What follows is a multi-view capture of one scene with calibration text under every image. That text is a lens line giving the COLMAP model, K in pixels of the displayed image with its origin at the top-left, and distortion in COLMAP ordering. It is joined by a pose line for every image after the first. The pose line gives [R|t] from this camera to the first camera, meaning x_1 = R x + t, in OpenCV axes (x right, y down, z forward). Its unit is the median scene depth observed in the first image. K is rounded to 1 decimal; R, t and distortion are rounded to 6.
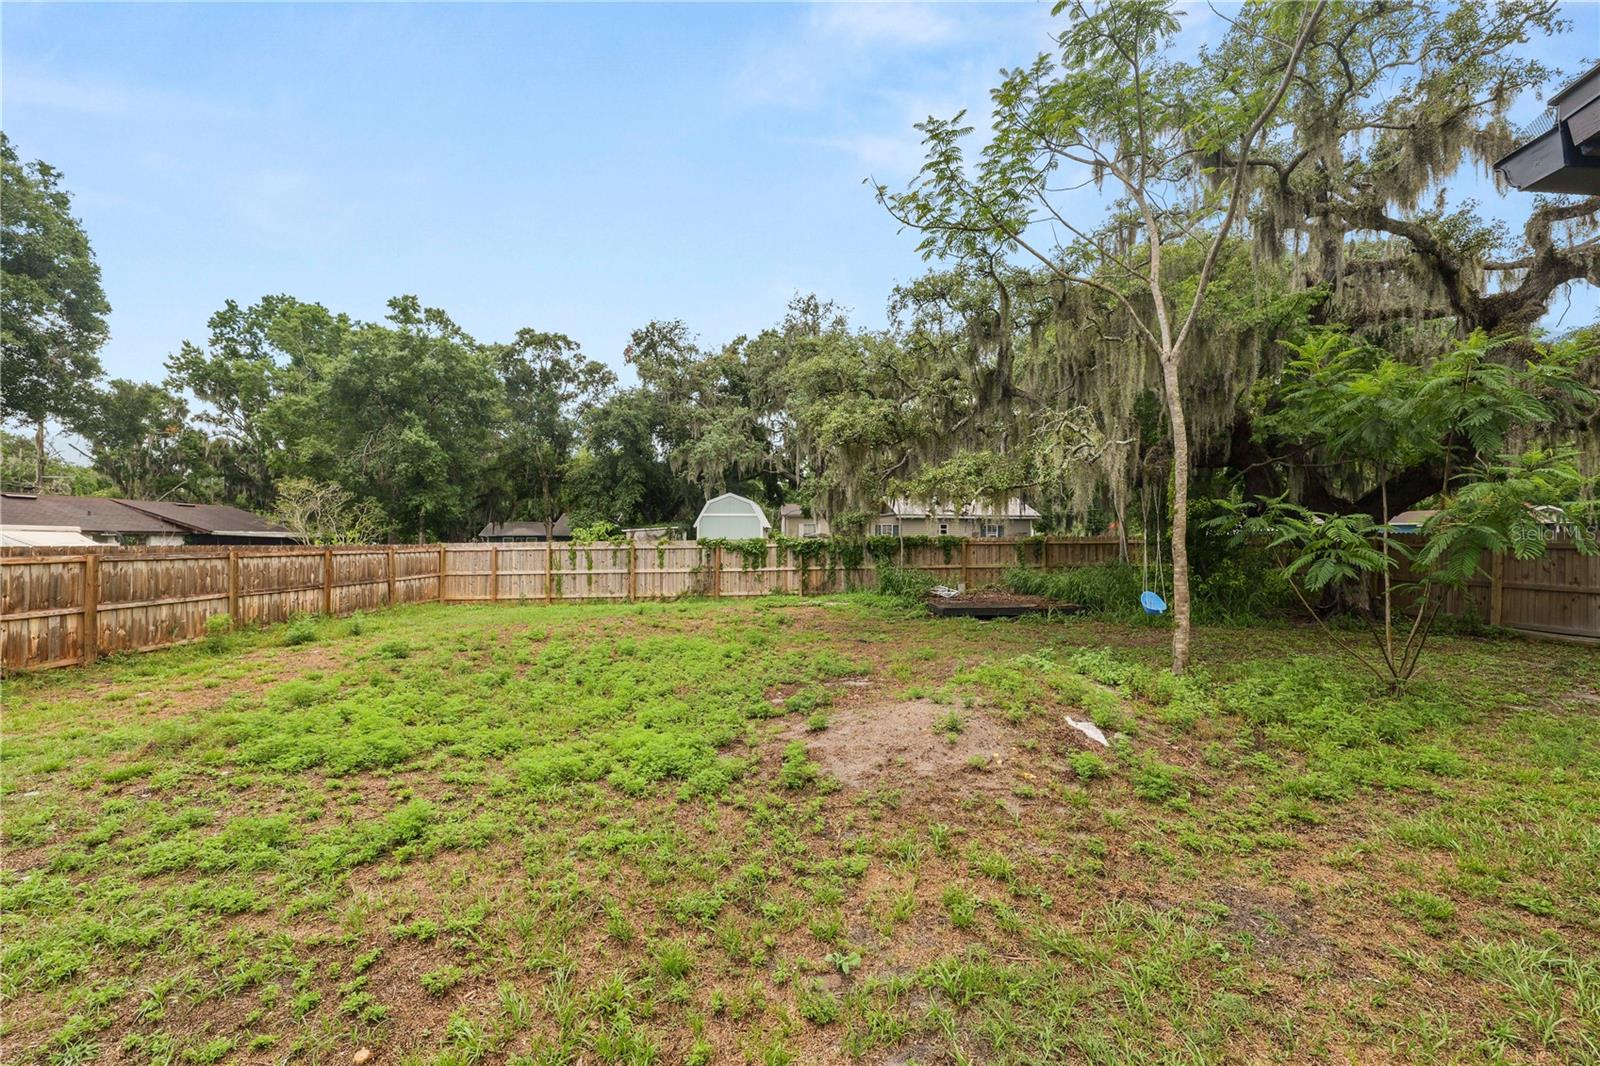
lens RADIAL K [[655.7, 0, 796.0], [0, 655.7, 528.2], [0, 0, 1]] dist [-0.012398, 0.001456]
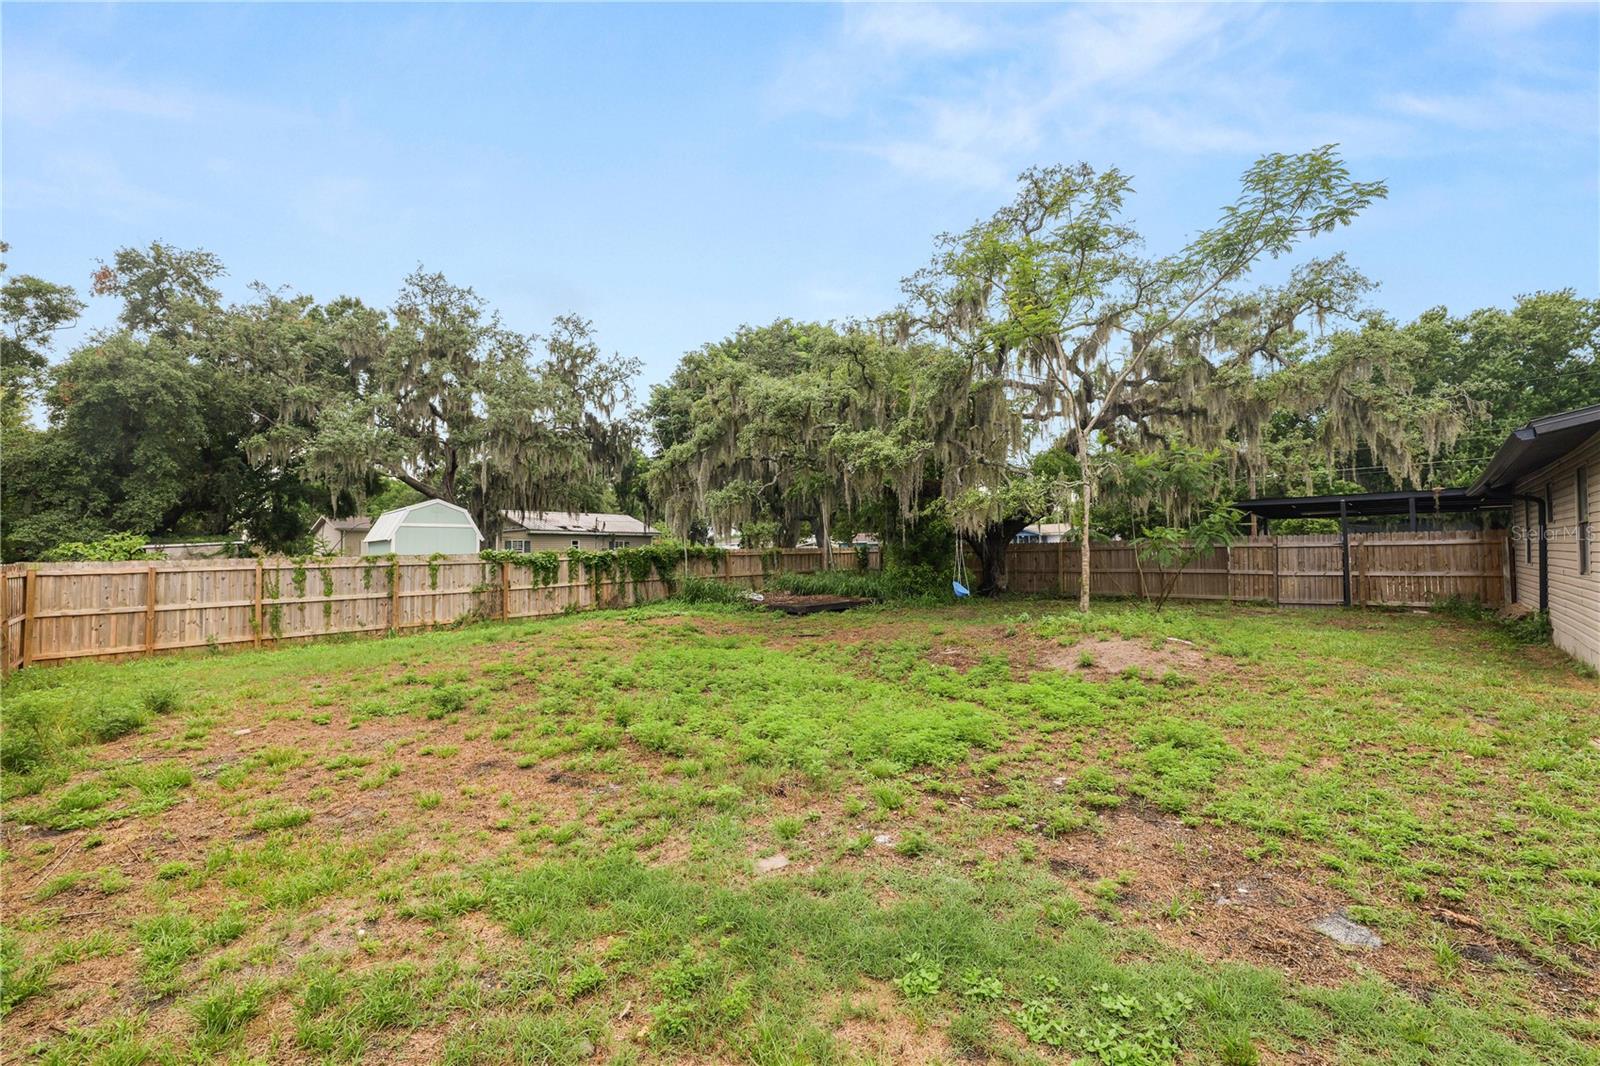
lens RADIAL K [[655.7, 0, 796.0], [0, 655.7, 528.2], [0, 0, 1]] dist [-0.012398, 0.001456]
pose [[0.715271, 0.017909, 0.698618, -0.447703], [0.004287, 0.999540, -0.030013, 0.012541], [-0.698834, 0.024462, 0.714865, 0.116409]]
